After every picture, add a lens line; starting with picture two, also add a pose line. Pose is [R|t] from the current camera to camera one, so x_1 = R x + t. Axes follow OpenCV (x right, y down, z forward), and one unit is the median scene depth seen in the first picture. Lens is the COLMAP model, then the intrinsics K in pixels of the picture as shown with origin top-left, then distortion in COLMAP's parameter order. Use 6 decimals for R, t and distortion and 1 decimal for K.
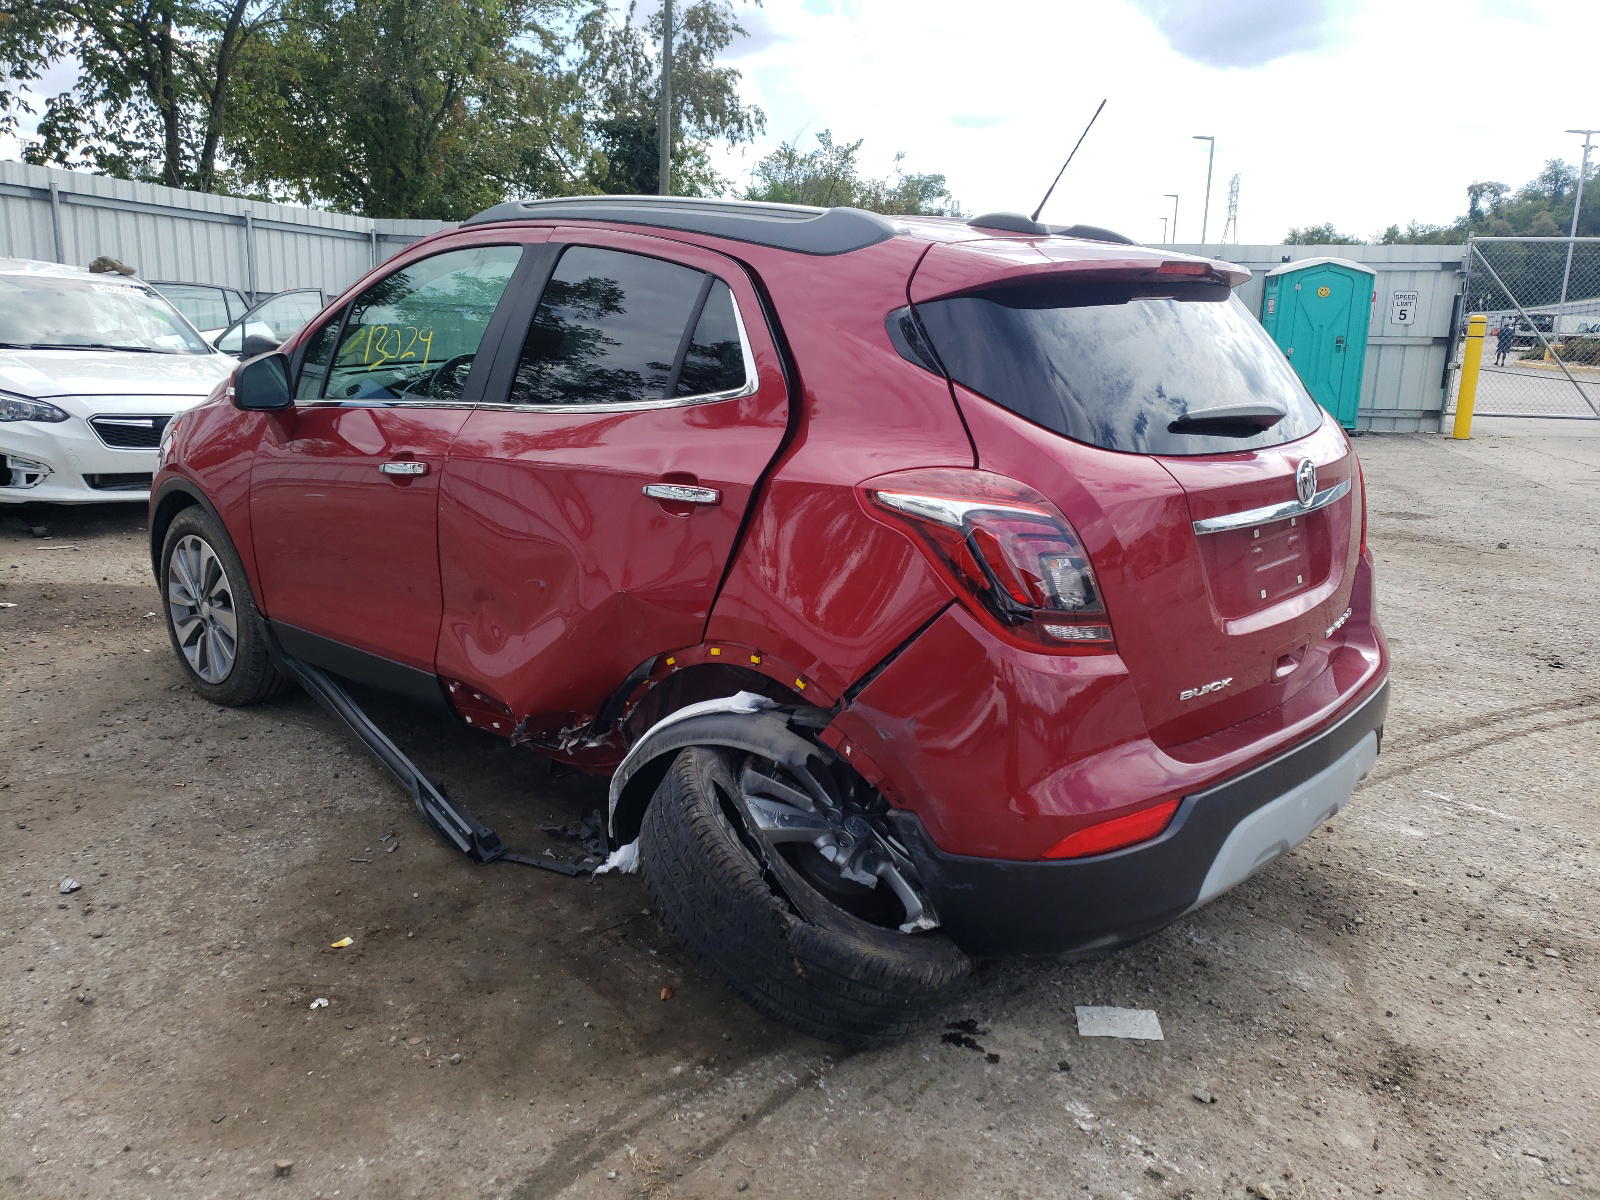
lens RADIAL K [[1212.4, 0, 805.7], [0, 1212.4, 599.9], [0, 0, 1]] dist [-0.020047, 0.028838]
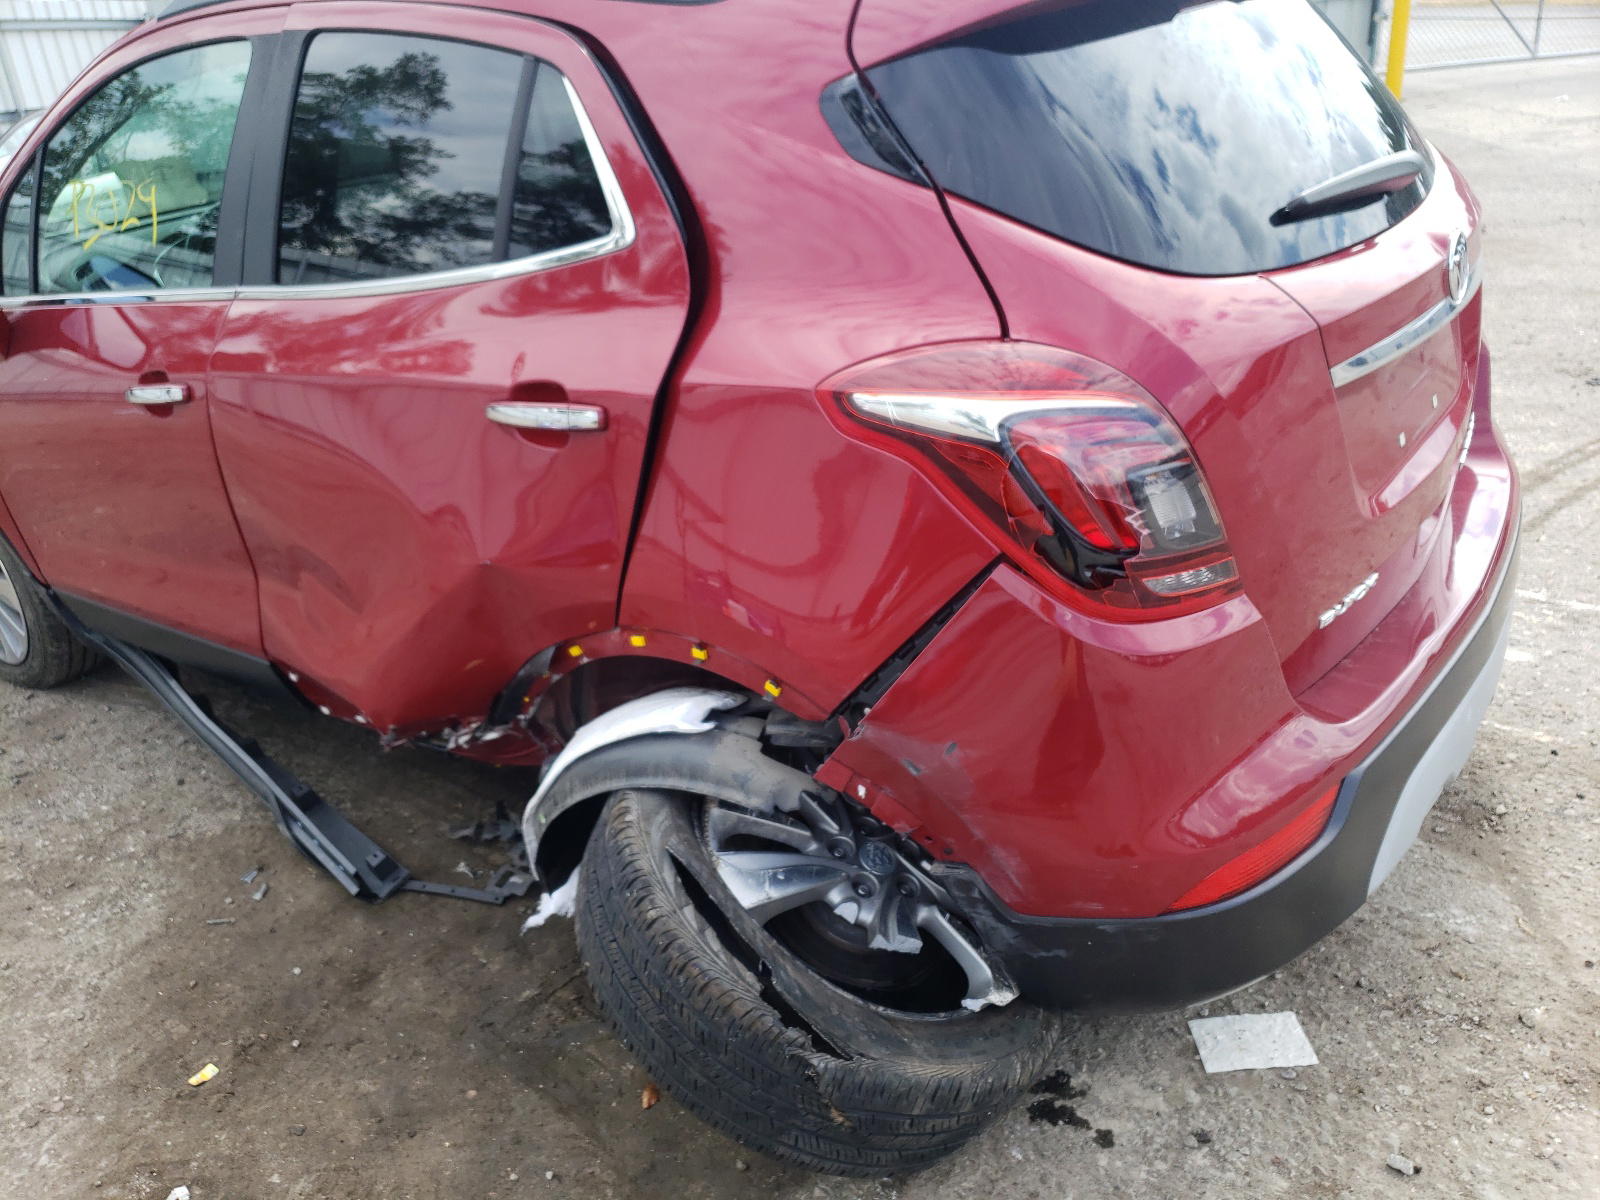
lens RADIAL K [[1212.4, 0, 793.1], [0, 1212.4, 600.1], [0, 0, 1]] dist [-0.020047, 0.028838]
pose [[0.987509, -0.152079, 0.041209, -0.012777], [0.140589, 0.968538, 0.205349, -0.110419], [-0.071141, -0.196991, 0.977821, 0.334026]]
